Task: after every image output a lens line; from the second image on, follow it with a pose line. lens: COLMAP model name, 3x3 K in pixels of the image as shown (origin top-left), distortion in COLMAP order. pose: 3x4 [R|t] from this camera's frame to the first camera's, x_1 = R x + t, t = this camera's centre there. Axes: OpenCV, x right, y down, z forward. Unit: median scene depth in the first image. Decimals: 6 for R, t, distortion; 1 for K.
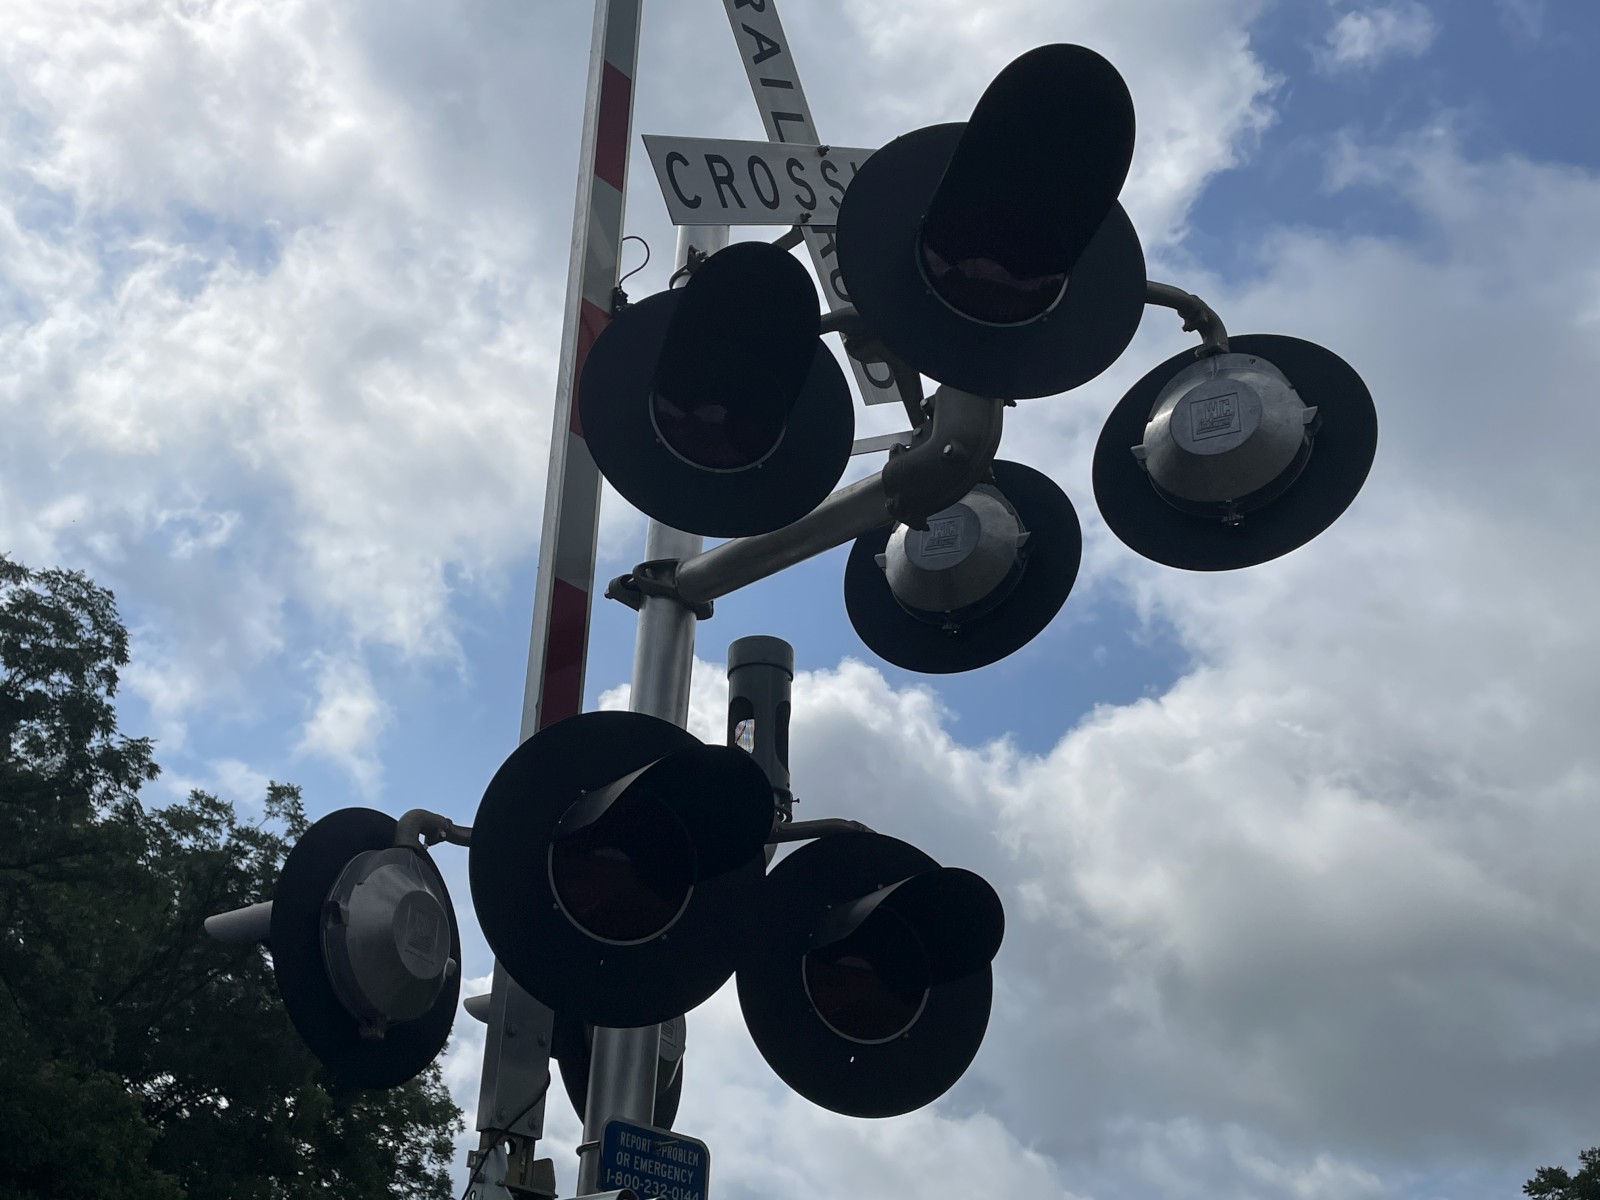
lens RADIAL K [[1815.8, 0, 800.0], [0, 1815.8, 600.0], [0, 0, 1]] dist [0.073069, 0.004582]
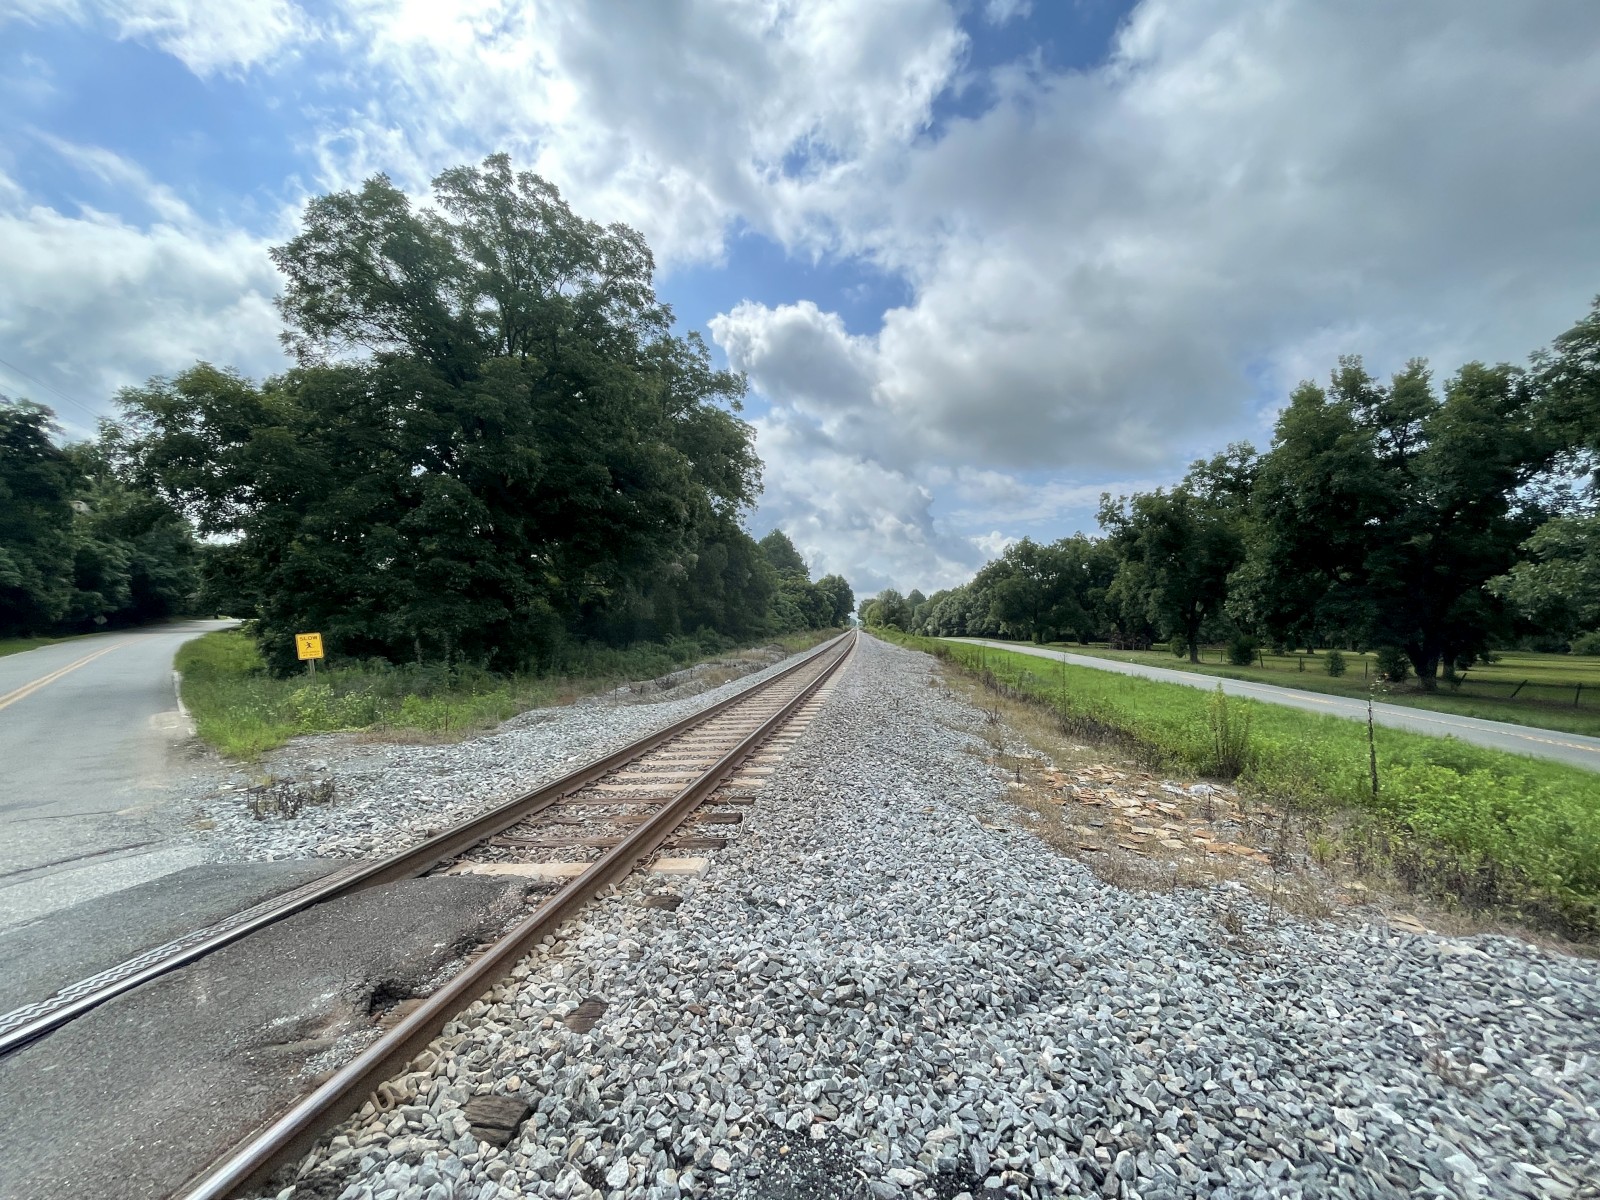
lens RADIAL K [[634.9, 0, 800.0], [0, 634.9, 600.0], [0, 0, 1]] dist [-0.009386, 0.000209]
pose [[0.998331, -0.044990, -0.036210, -0.107953], [0.056703, 0.882533, 0.466819, 0.024868], [0.010955, -0.468093, 0.883611, 0.075036]]
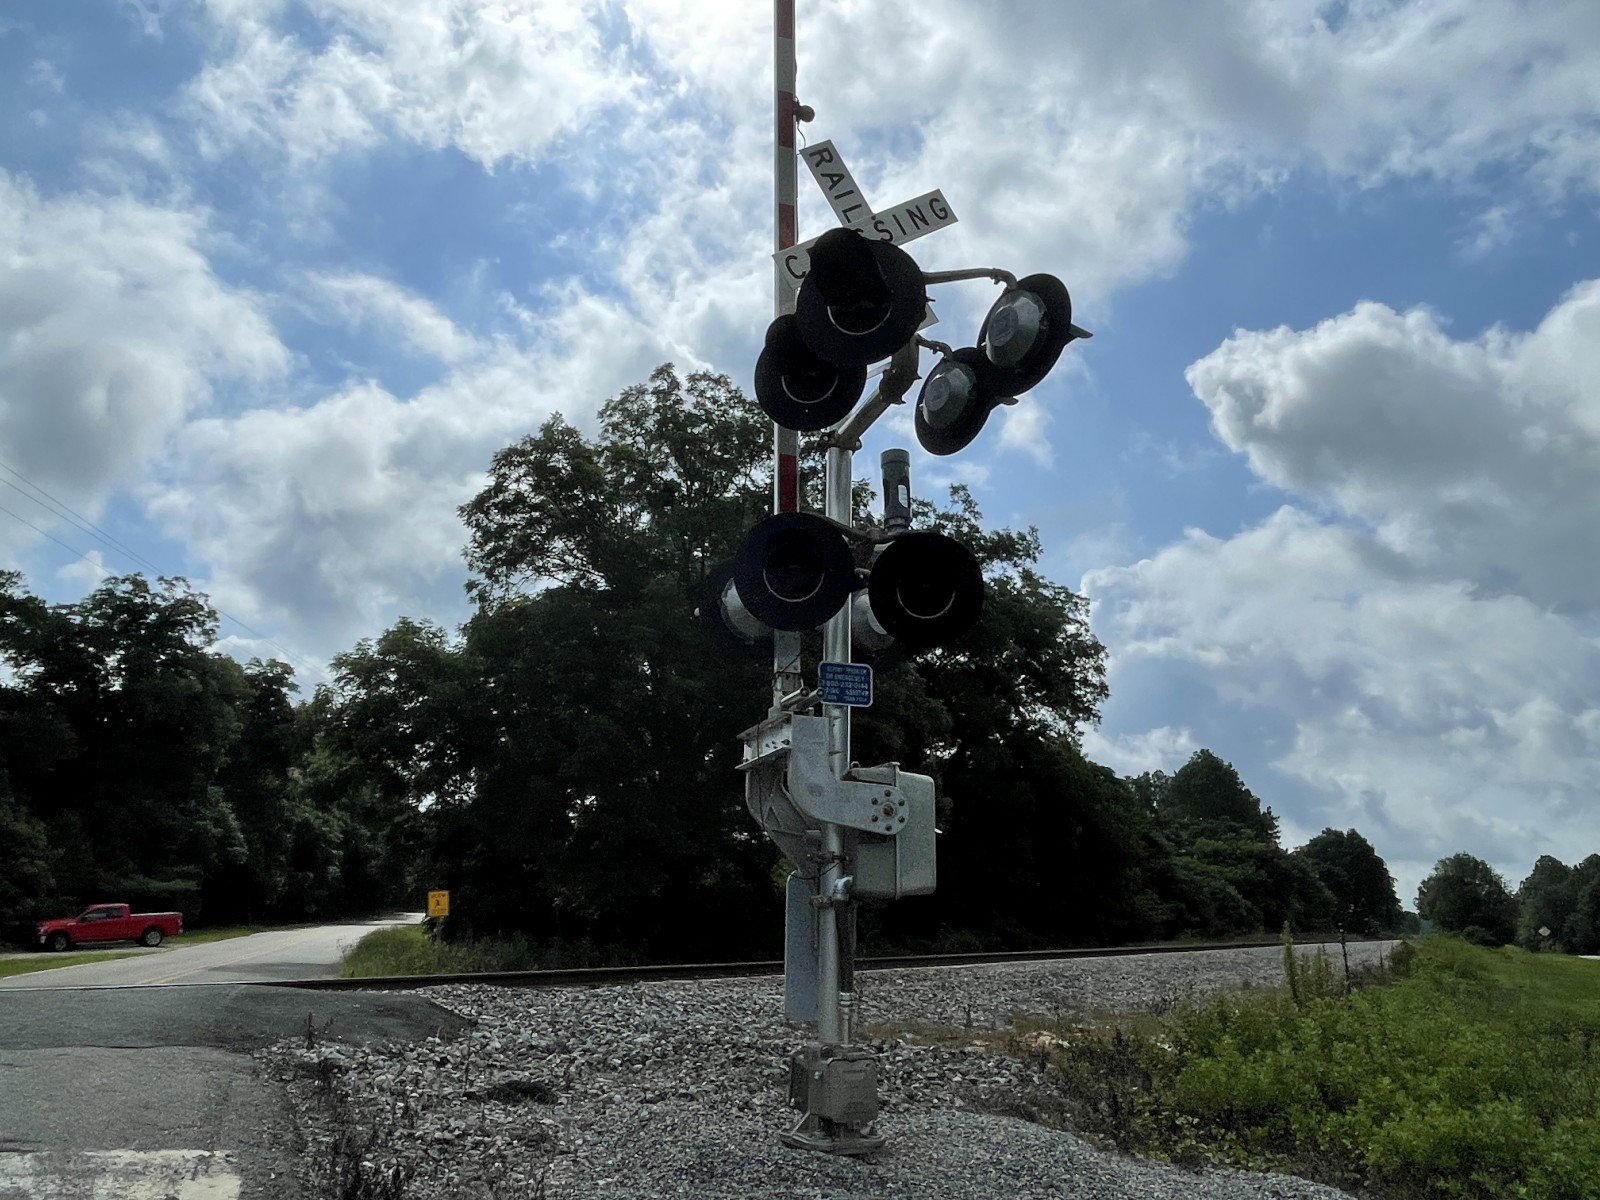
lens RADIAL K [[1141.3, 0, 822.1], [0, 1141.3, 596.1], [0, 0, 1]] dist [0.006732, 0.010957]
pose [[0.886335, -0.164230, -0.432943, 0.050677], [0.255968, 0.952921, 0.162550, -0.006341], [0.385865, -0.254893, 0.886644, -0.034509]]
